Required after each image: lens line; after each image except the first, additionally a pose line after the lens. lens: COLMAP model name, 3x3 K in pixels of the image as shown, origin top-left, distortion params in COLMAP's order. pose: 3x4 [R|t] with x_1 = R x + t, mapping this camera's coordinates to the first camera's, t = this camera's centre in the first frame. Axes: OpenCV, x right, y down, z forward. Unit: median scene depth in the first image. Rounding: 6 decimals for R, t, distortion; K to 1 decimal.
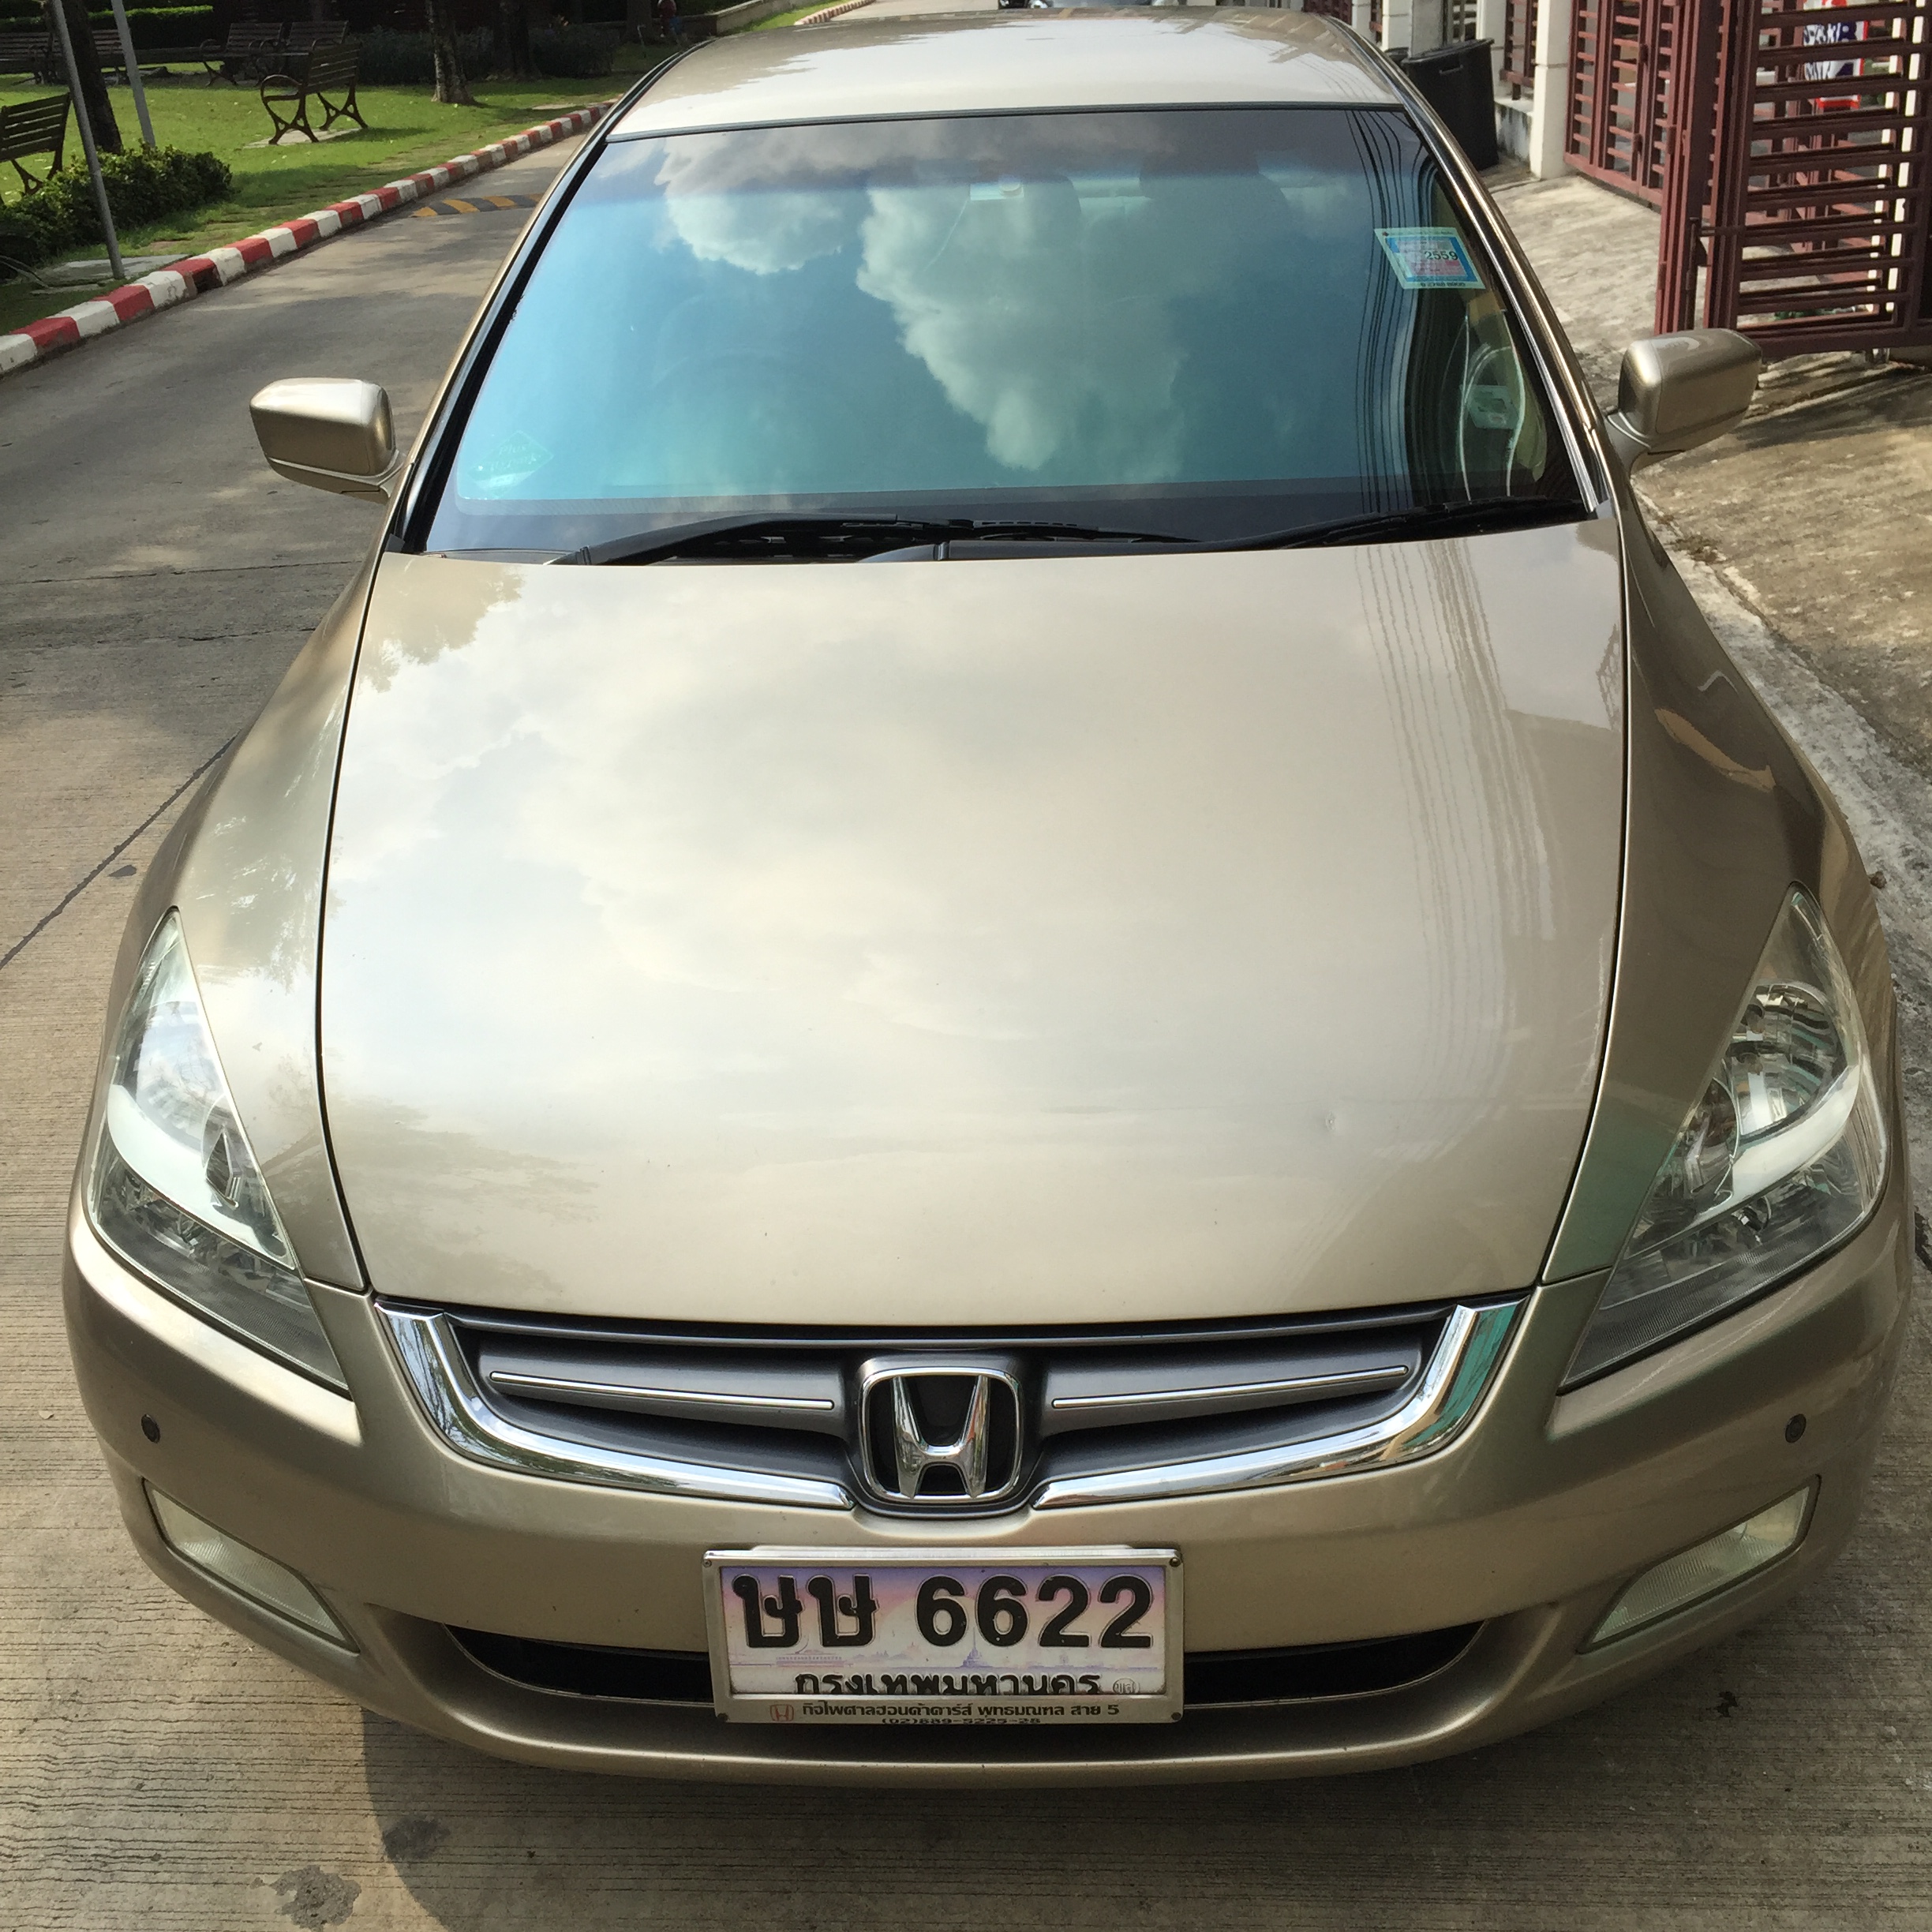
lens RADIAL K [[2202.8, 0, 966.0], [0, 2202.8, 966.0], [0, 0, 1]] dist [0.022874, -0.034807]
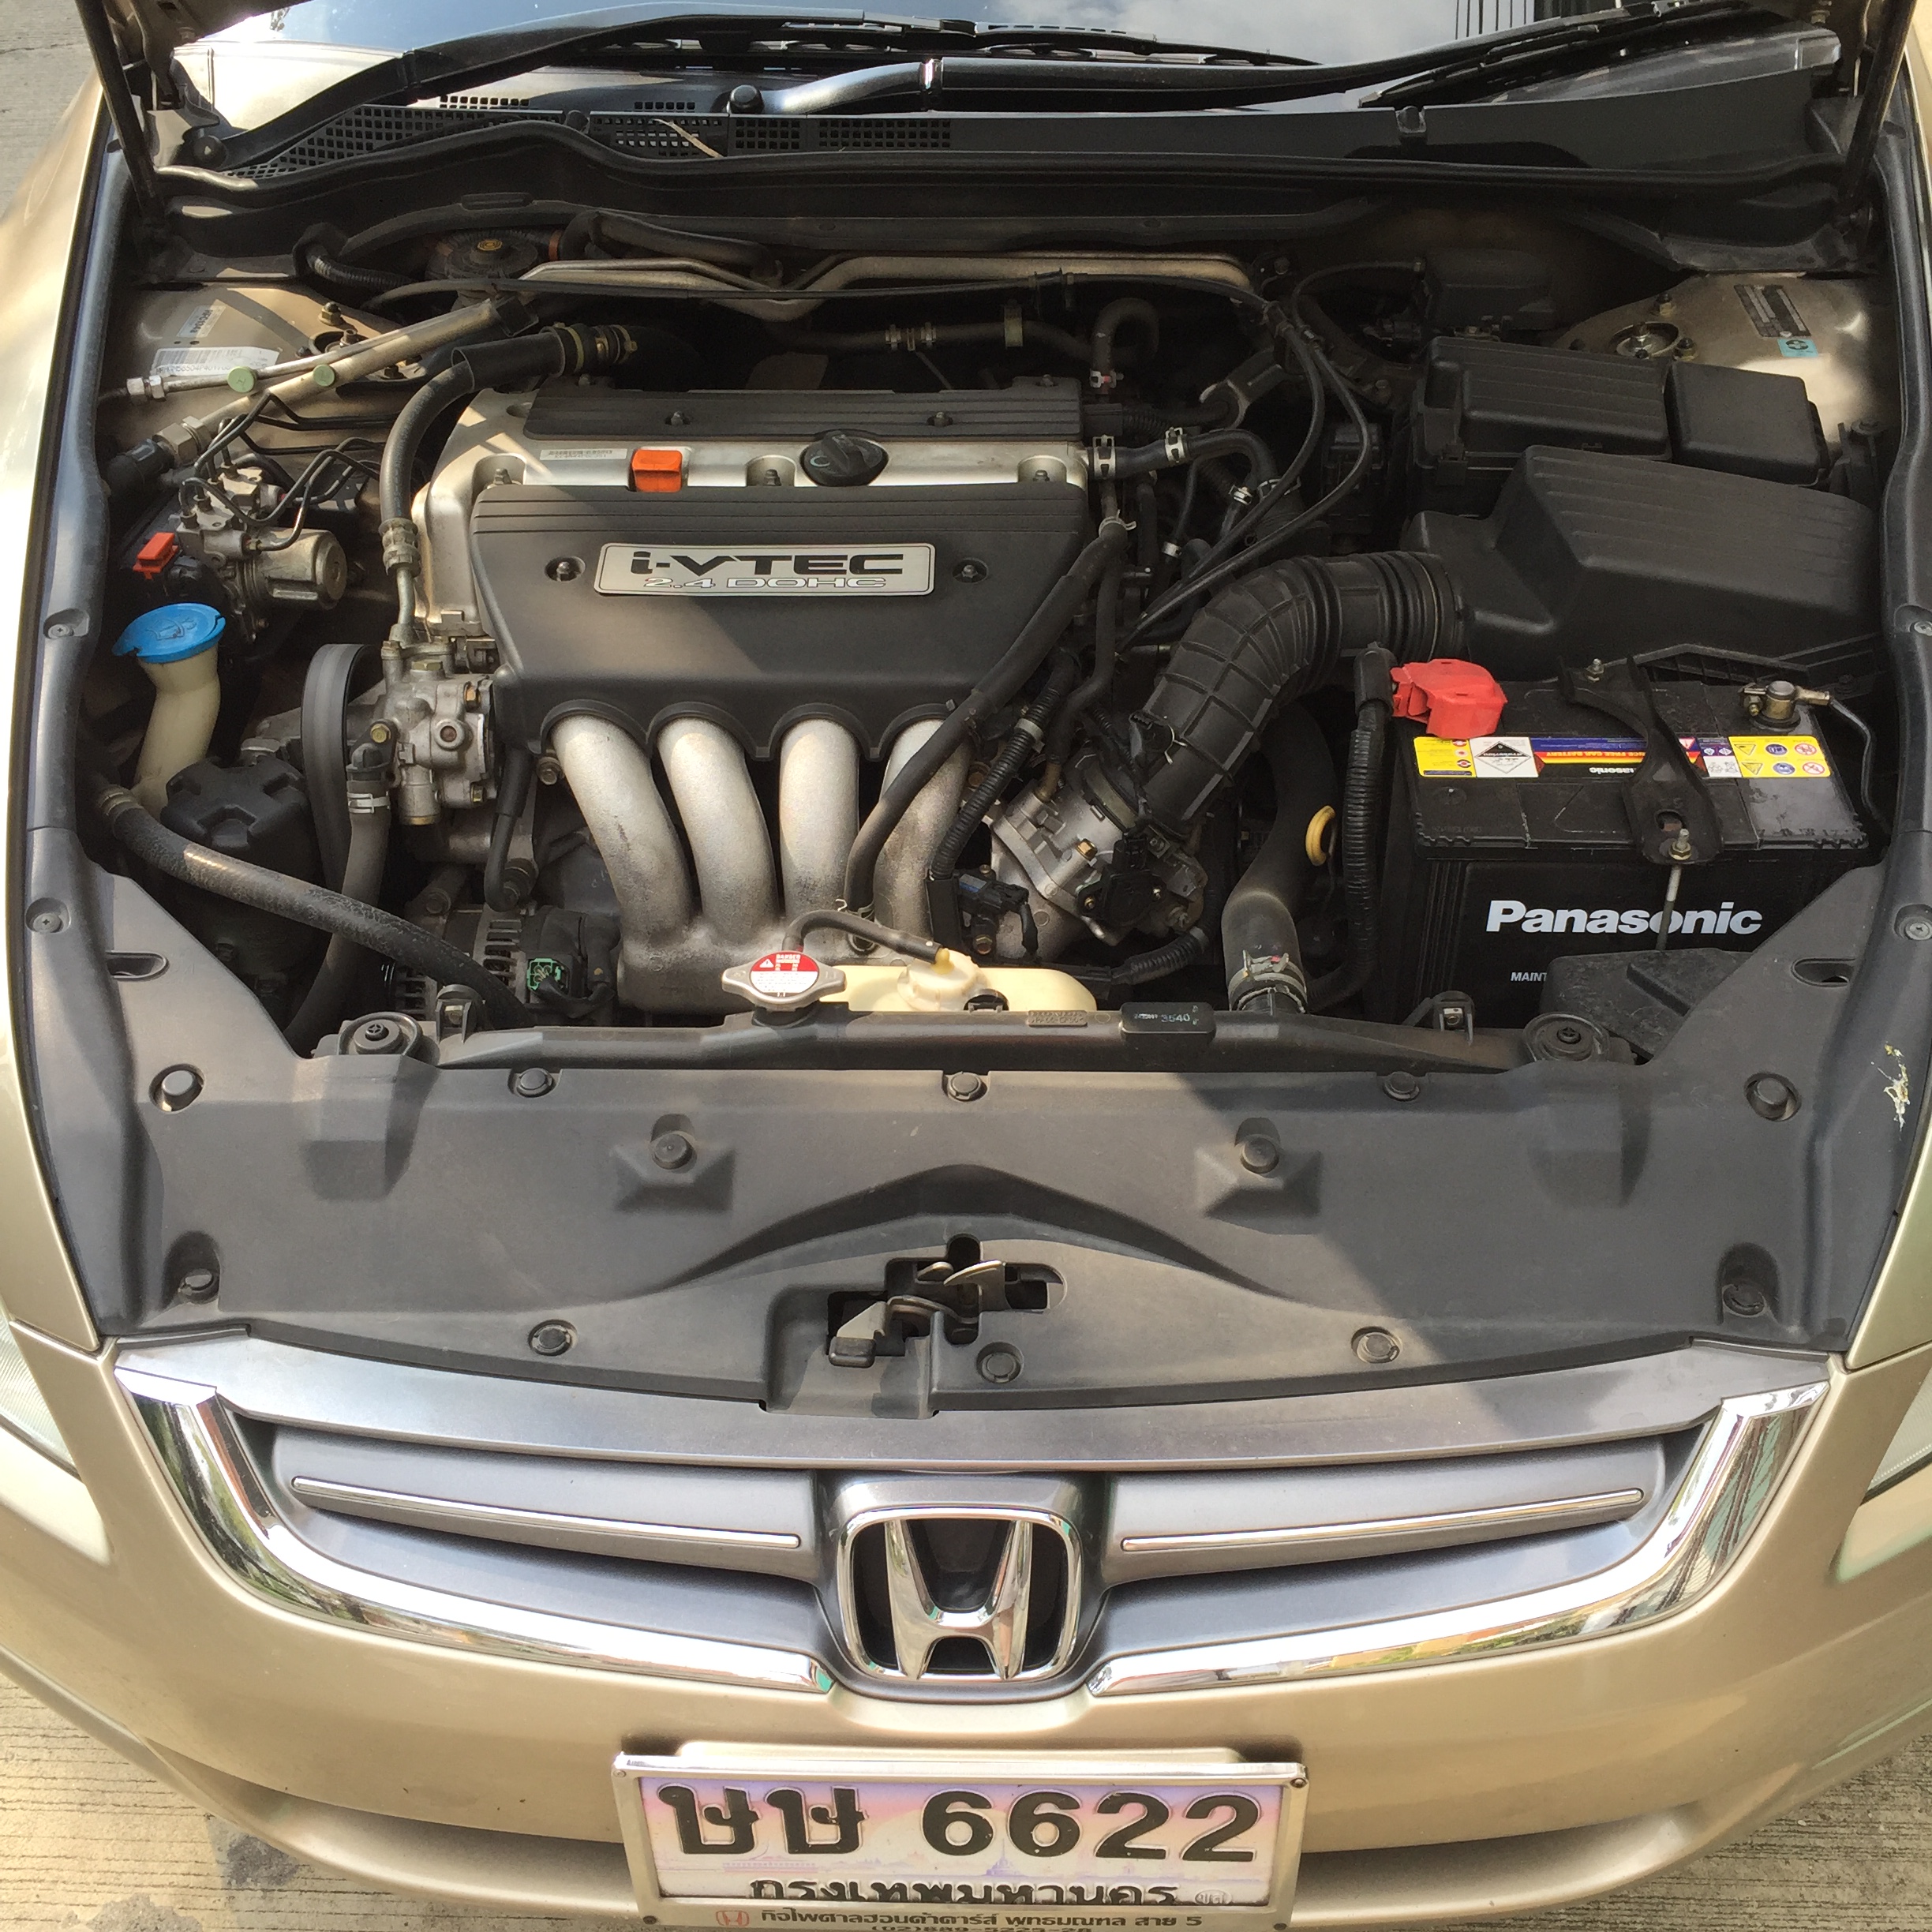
lens RADIAL K [[2202.8, 0, 966.0], [0, 2202.8, 966.0], [0, 0, 1]] dist [0.022874, -0.034807]
pose [[0.999599, 0.000569, 0.028303, -0.028168], [-0.008137, 0.963384, 0.268002, -0.156047], [-0.027114, -0.268125, 0.963003, 0.391355]]
